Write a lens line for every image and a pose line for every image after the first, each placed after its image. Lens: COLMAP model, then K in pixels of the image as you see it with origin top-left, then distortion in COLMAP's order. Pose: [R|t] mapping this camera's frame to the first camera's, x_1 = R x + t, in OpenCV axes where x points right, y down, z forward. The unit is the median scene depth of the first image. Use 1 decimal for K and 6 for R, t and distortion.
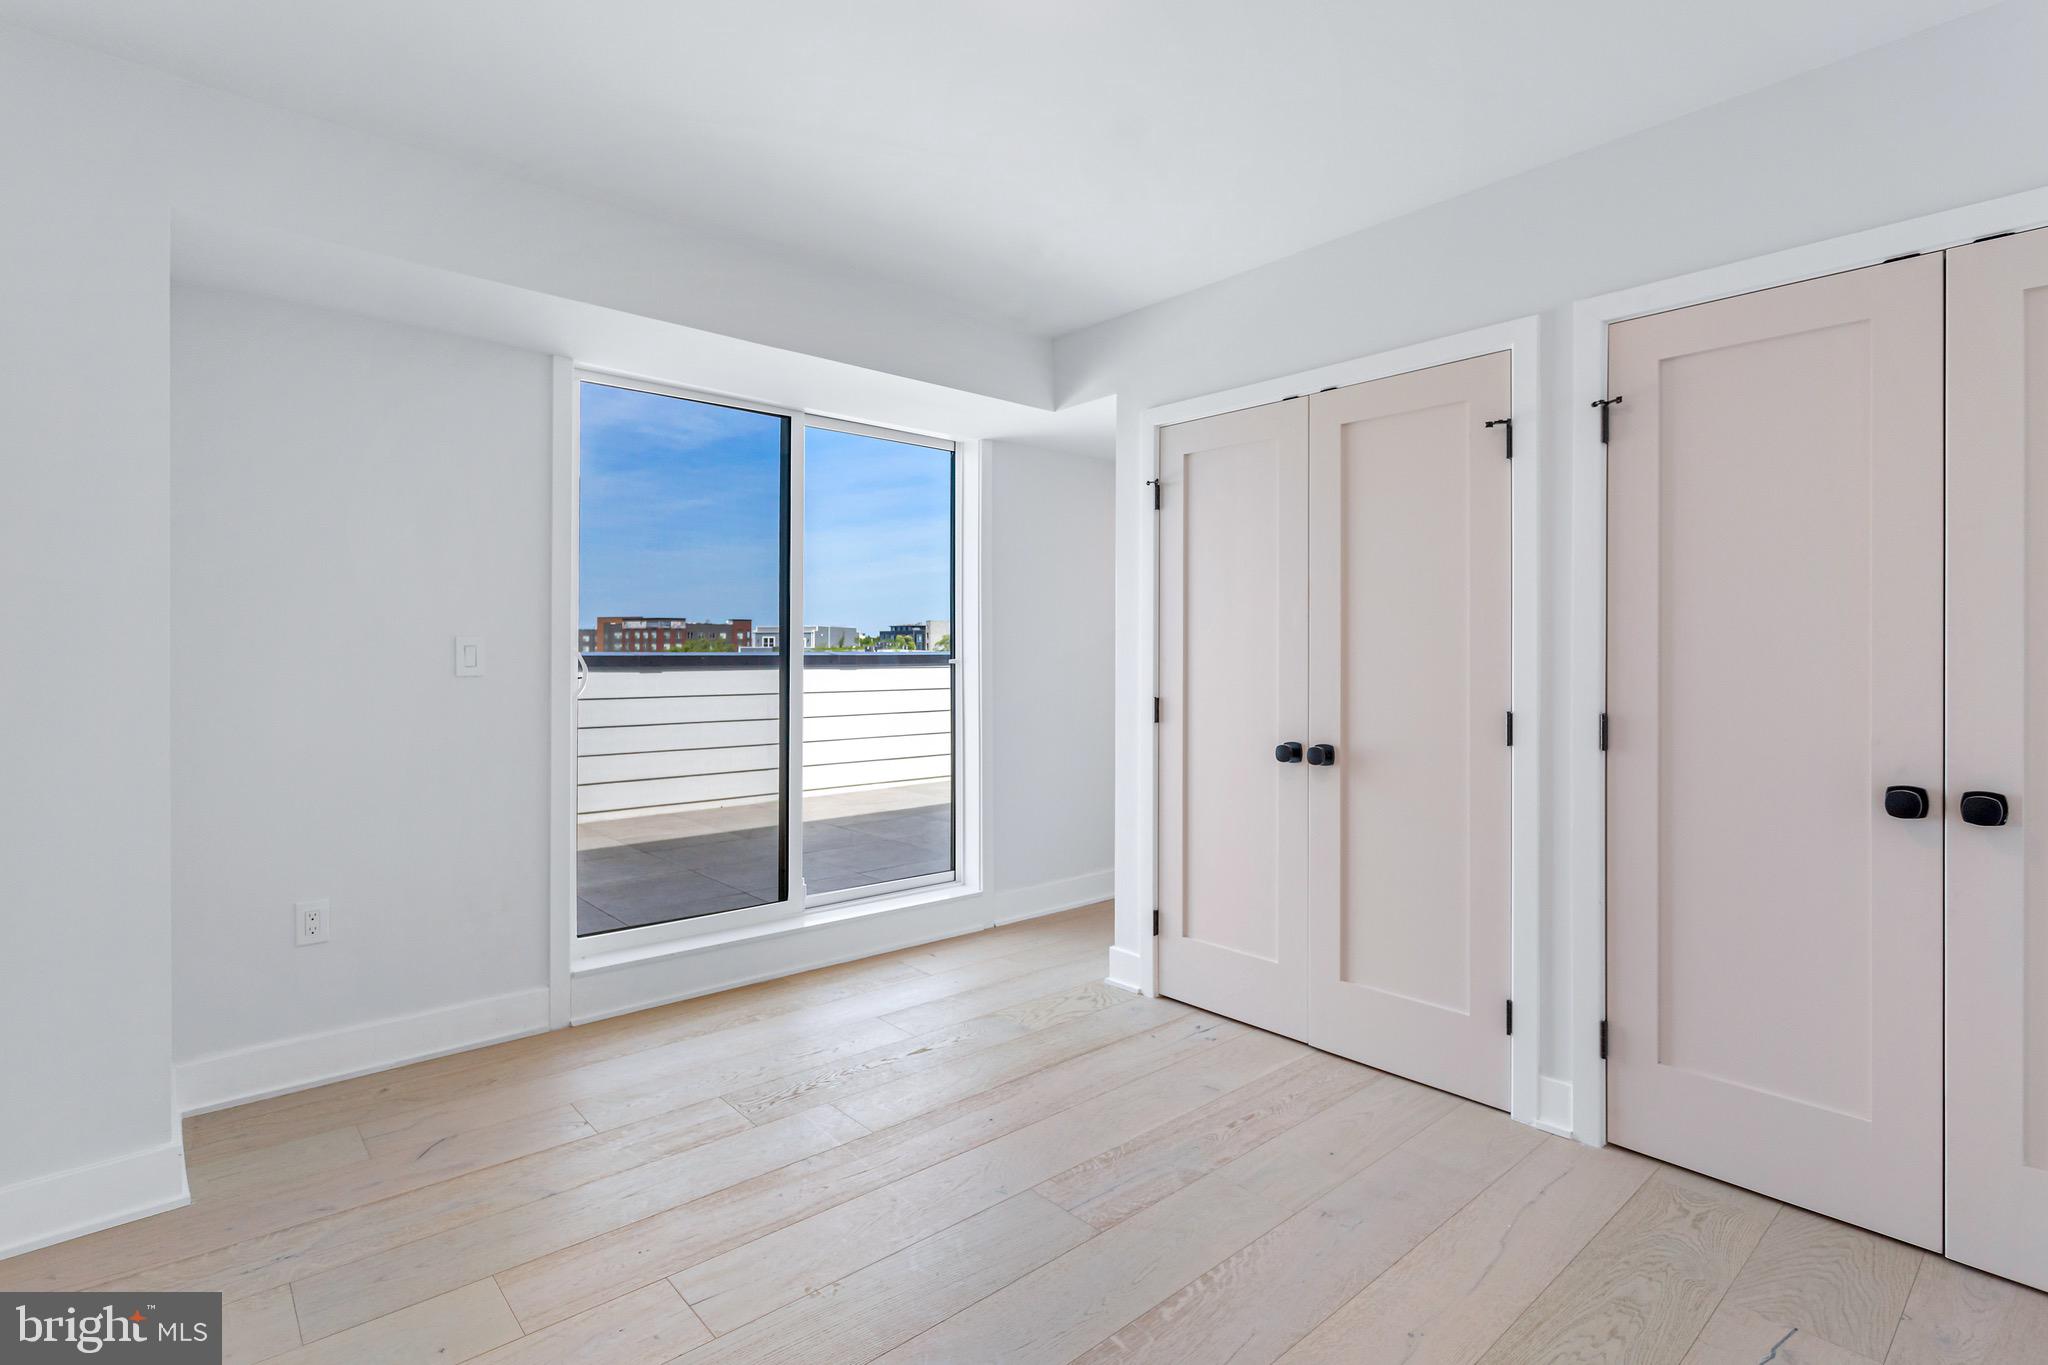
lens RADIAL K [[991.2, 0, 1017.3], [0, 991.2, 668.1], [0, 0, 1]] dist [0.002966, 0.000185]
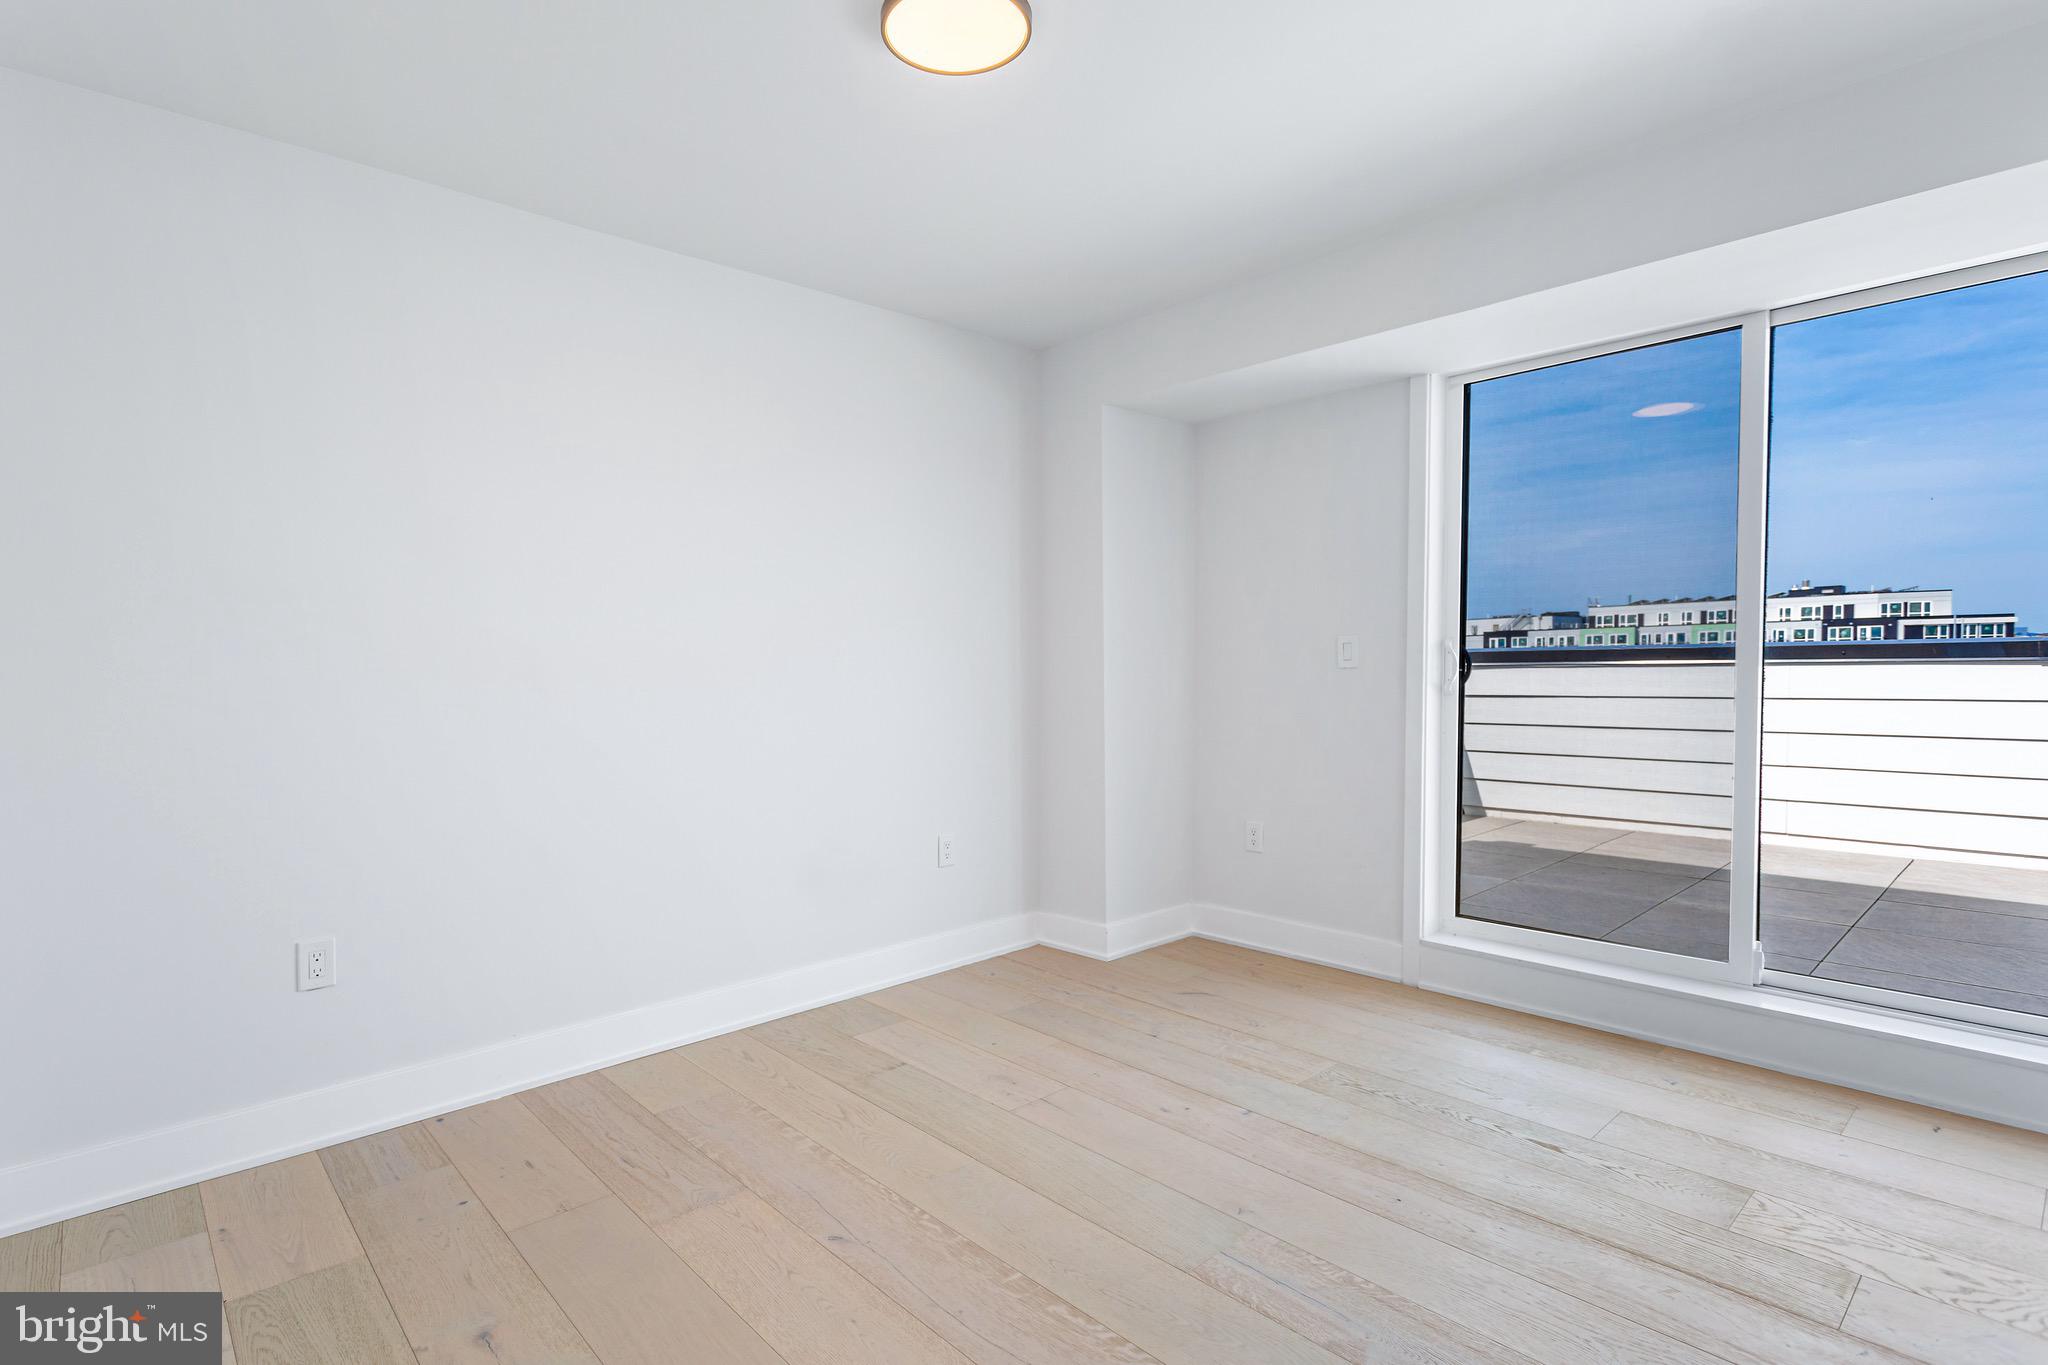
lens RADIAL K [[991.2, 0, 1010.1], [0, 991.2, 689.1], [0, 0, 1]] dist [0.002966, 0.000185]
pose [[0.041939, 0.029564, -0.998683, 0.642418], [0.002584, 0.999556, 0.029699, -0.004235], [0.999117, -0.003826, 0.041844, 0.517084]]
